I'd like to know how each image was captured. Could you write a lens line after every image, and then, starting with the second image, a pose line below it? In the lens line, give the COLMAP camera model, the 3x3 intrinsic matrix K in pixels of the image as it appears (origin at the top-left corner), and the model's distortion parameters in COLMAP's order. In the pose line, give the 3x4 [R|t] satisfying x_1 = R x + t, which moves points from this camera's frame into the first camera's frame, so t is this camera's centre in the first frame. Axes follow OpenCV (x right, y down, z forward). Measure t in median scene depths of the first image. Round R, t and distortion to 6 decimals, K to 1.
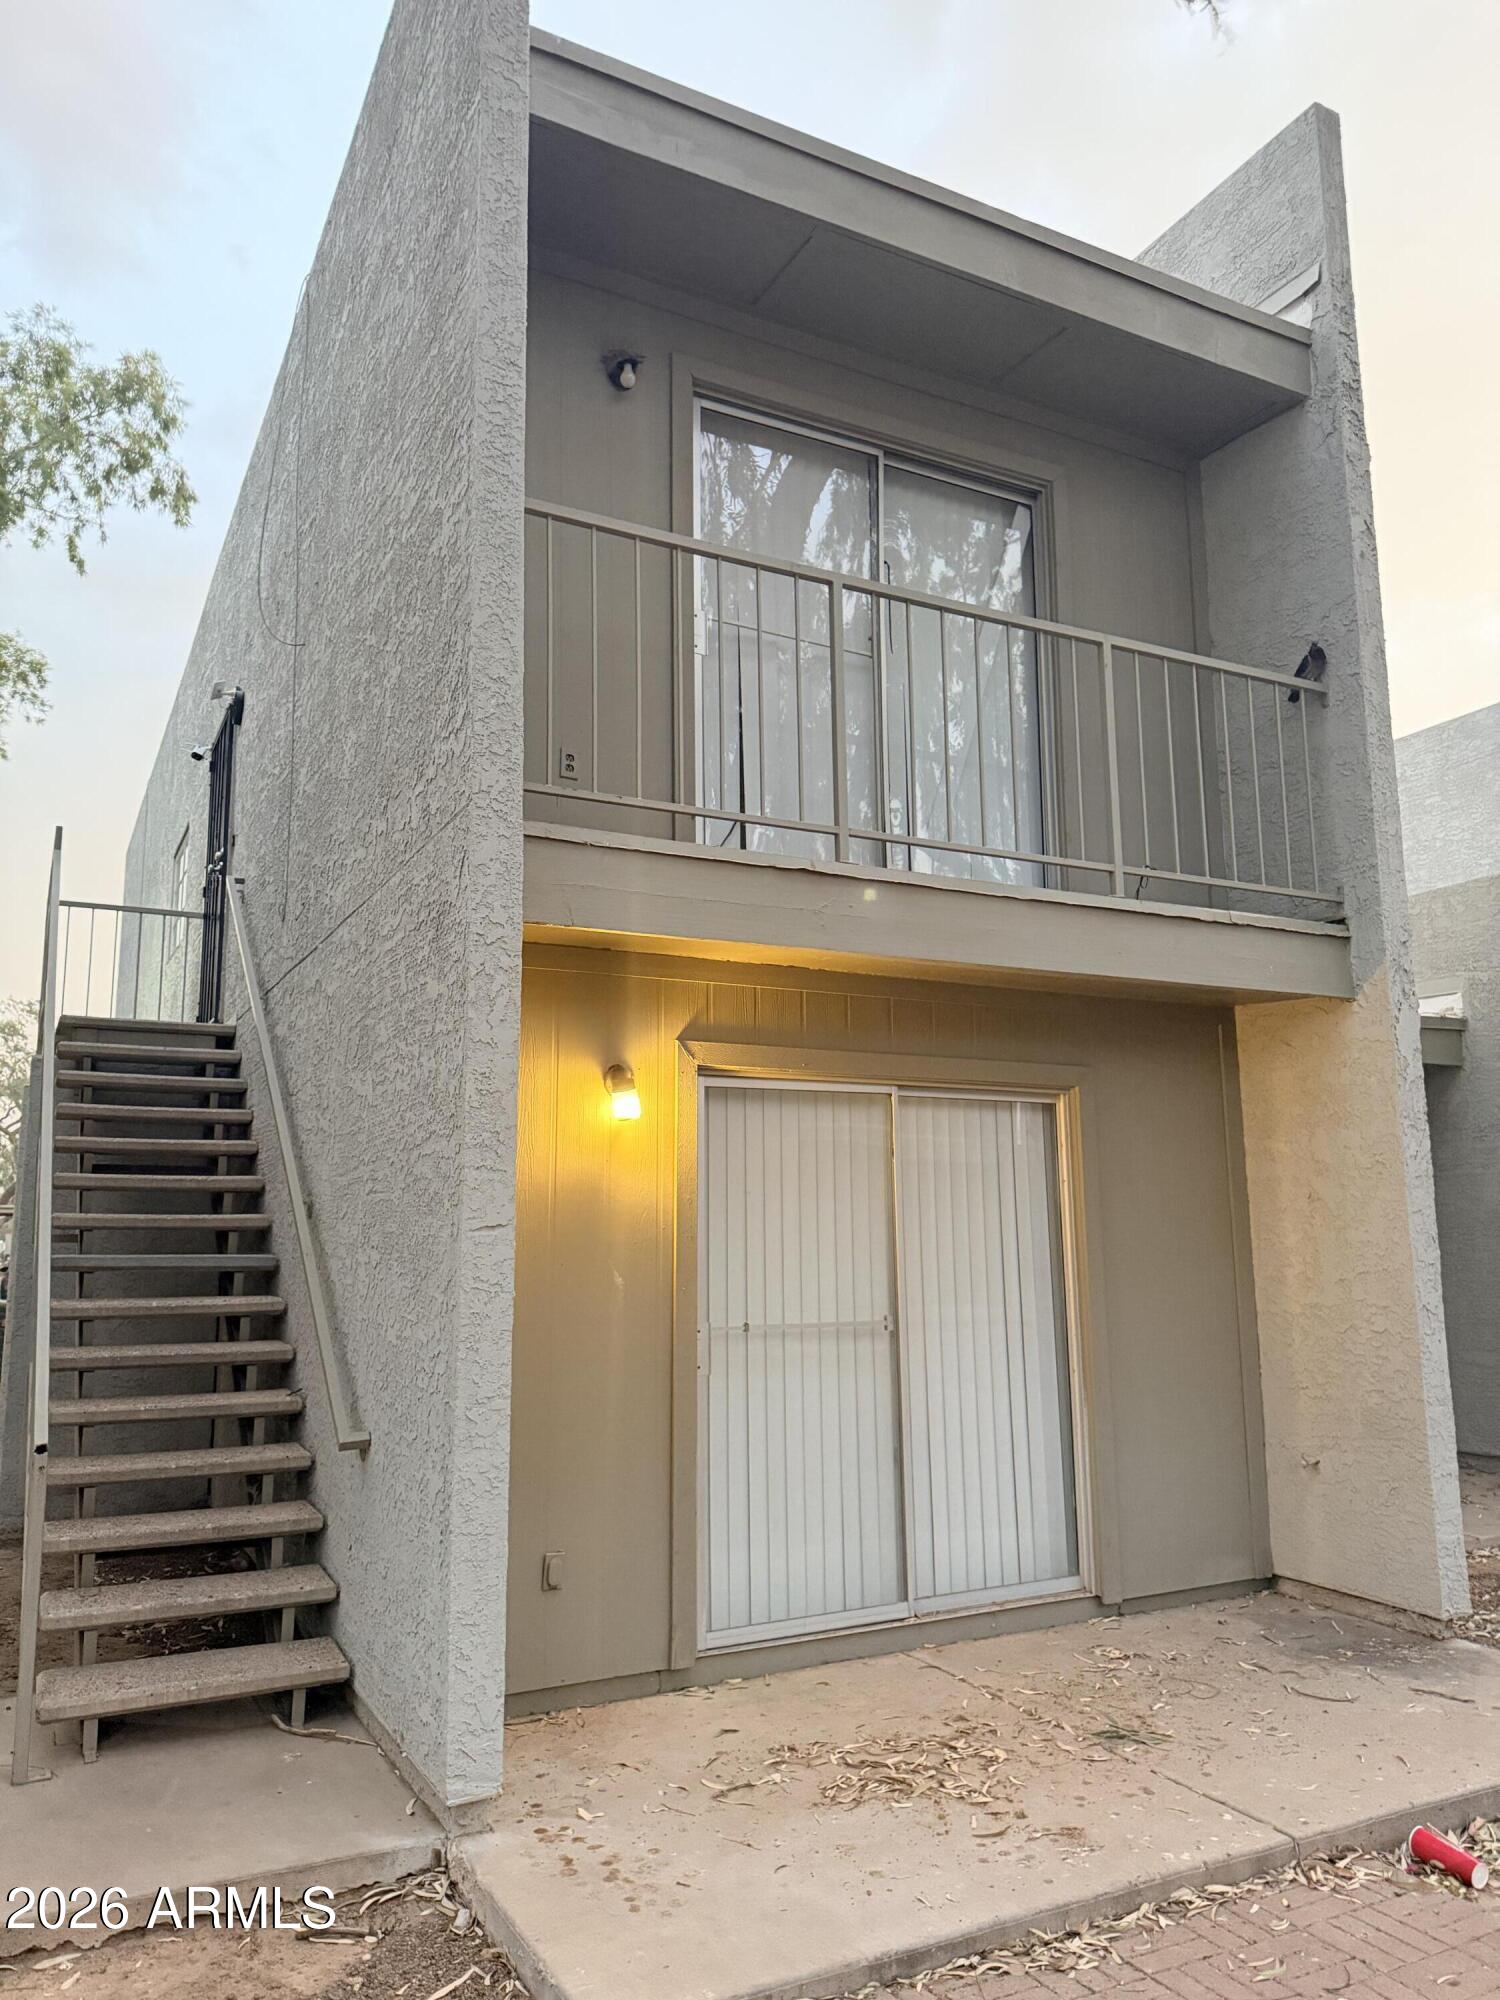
lens RADIAL K [[1419.6, 0, 757.2], [0, 1419.6, 992.5], [0, 0, 1]] dist [0.049648, -0.078916]
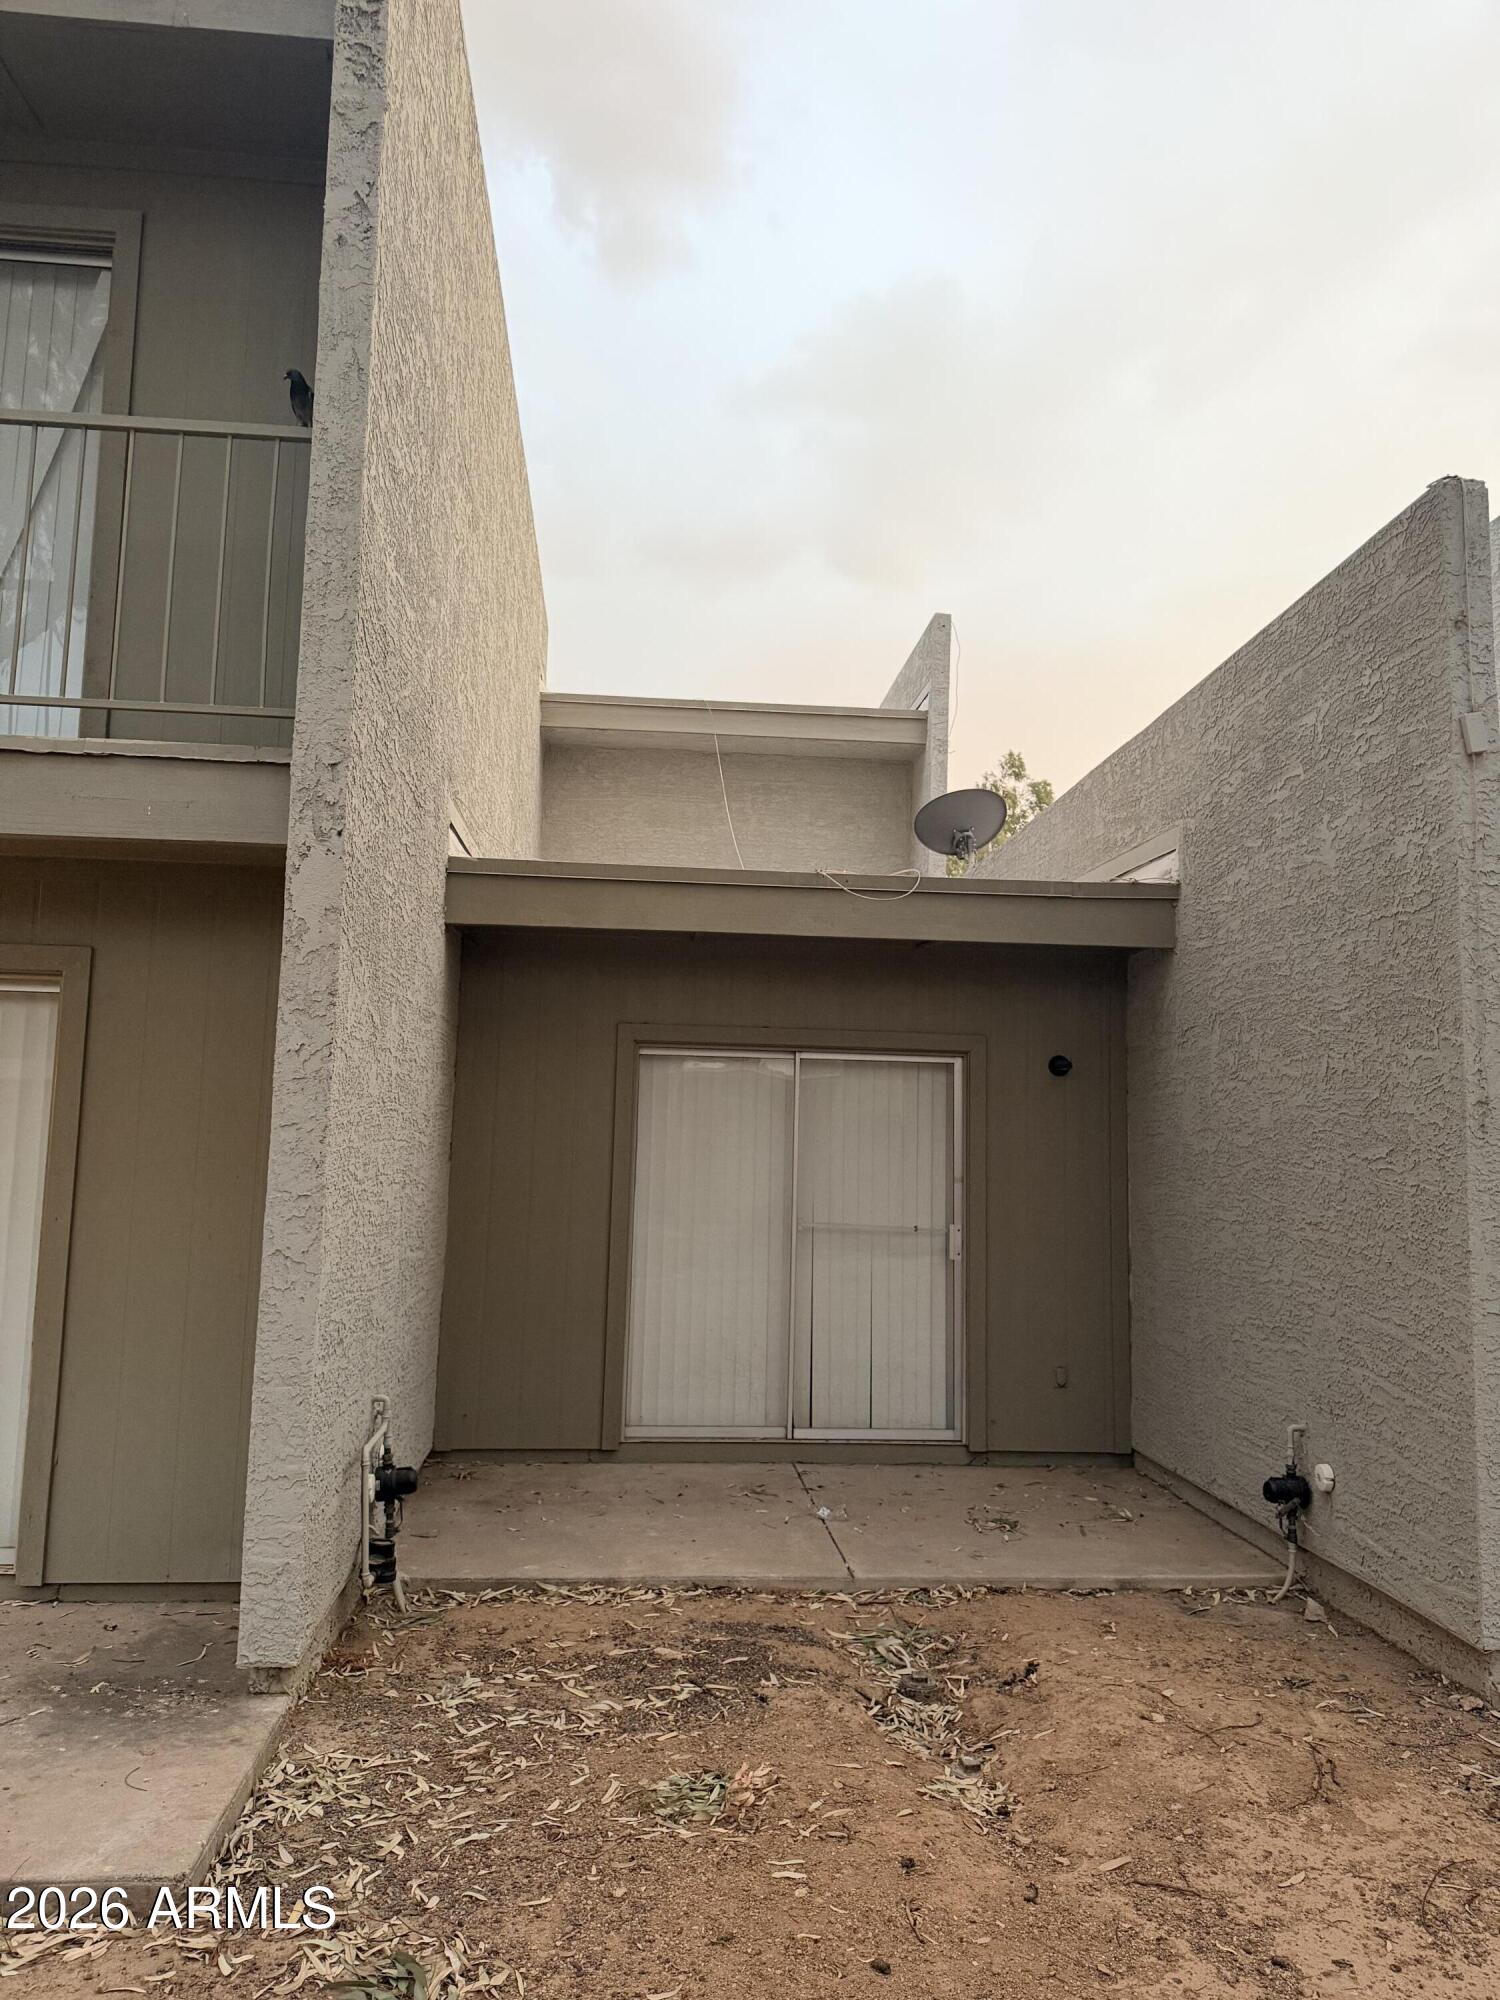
lens RADIAL K [[1449.4, 0, 691.3], [0, 1449.4, 1013.5], [0, 0, 1]] dist [0.090594, -0.099266]
pose [[0.933583, -0.027681, -0.357291, 0.826900], [0.045487, 0.998101, 0.041528, 0.066354], [0.355463, -0.055022, 0.933070, 0.321135]]
